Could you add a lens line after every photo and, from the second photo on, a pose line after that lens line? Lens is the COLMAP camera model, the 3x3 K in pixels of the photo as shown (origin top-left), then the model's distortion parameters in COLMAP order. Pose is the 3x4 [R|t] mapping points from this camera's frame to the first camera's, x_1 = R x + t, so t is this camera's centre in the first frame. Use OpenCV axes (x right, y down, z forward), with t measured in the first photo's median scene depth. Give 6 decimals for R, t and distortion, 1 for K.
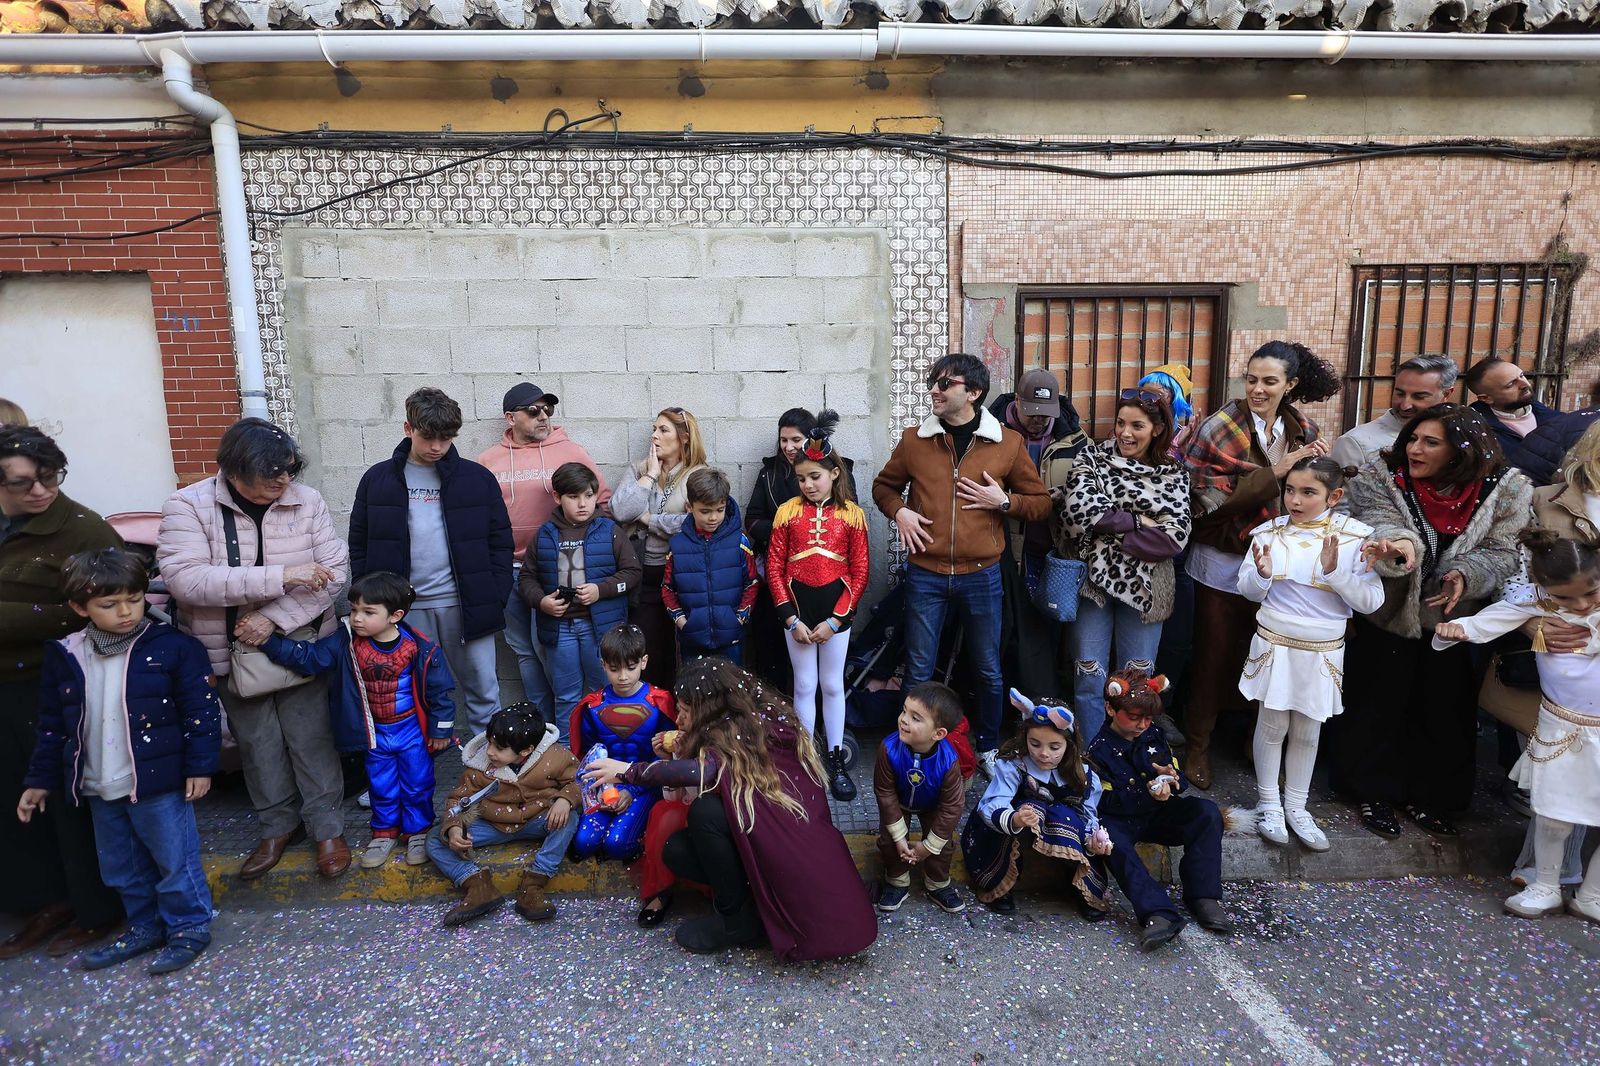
lens RADIAL K [[739.2, 0, 801.2], [0, 739.2, 529.5], [0, 0, 1]] dist [-0.001341, 0.000184]
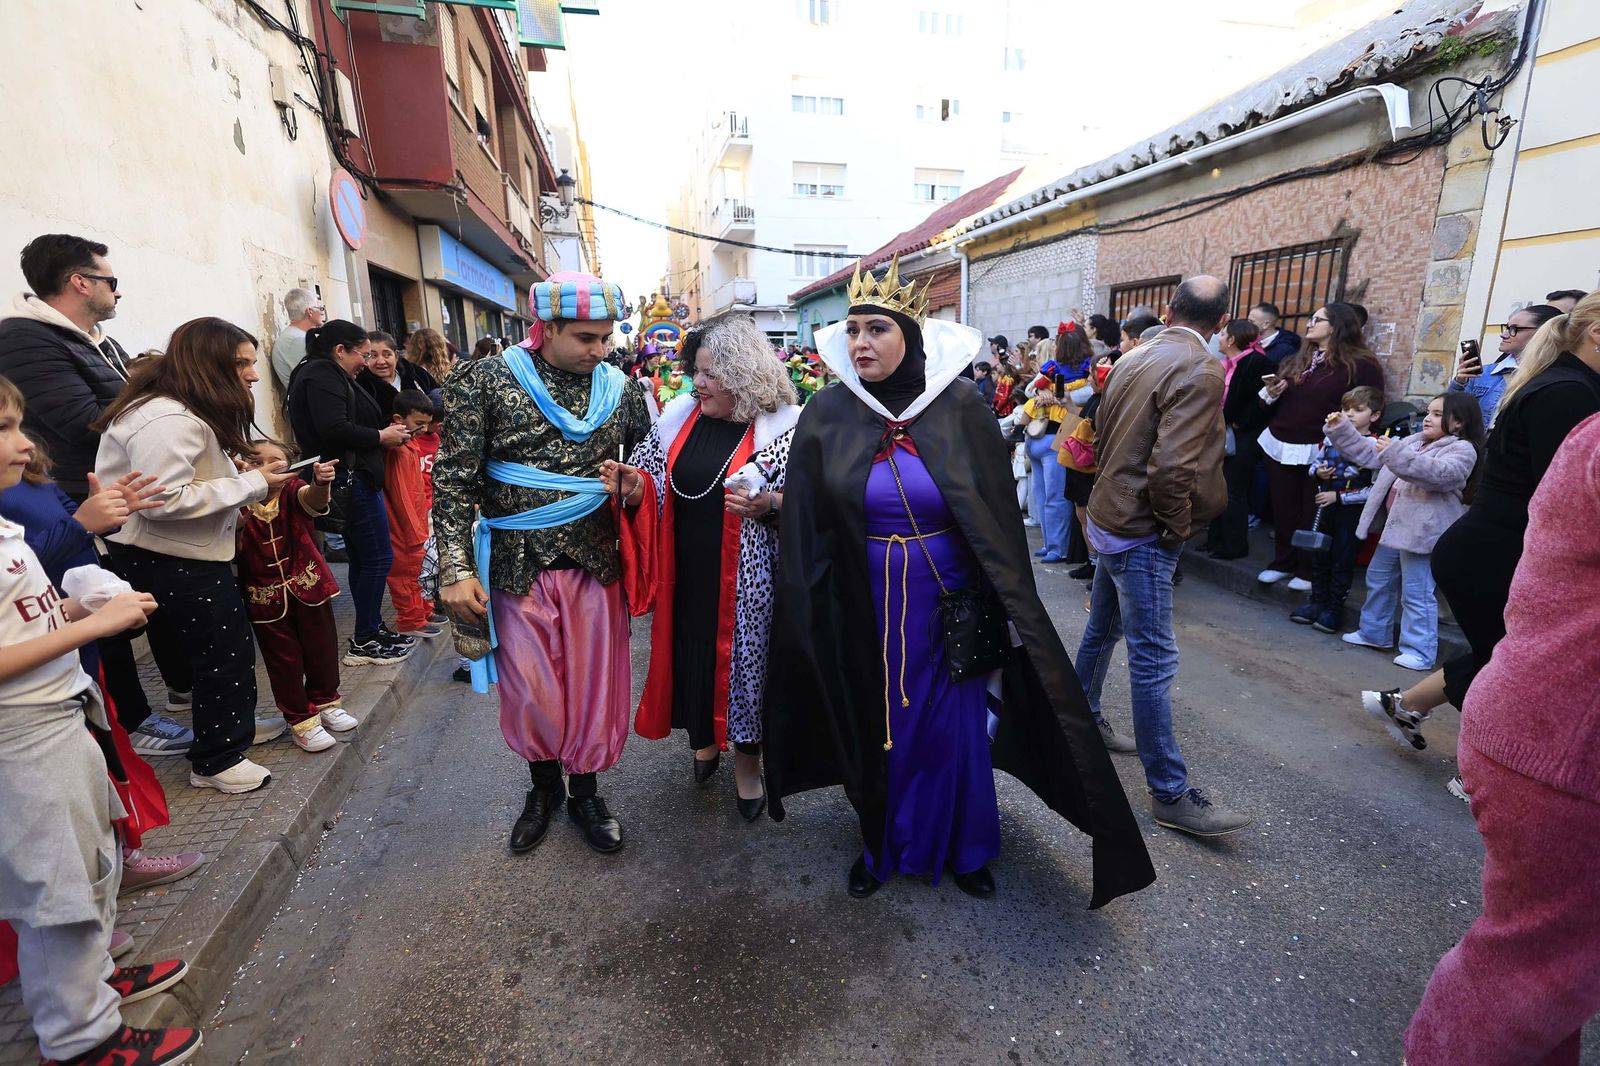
lens RADIAL K [[739.2, 0, 800.8], [0, 739.2, 533.6], [0, 0, 1]] dist [-0.001341, 0.000184]
pose [[0.199982, 0.234185, -0.951401, 2.409021], [-0.140083, 0.967875, 0.208795, 0.063882], [0.969734, 0.091520, 0.226363, -0.356715]]
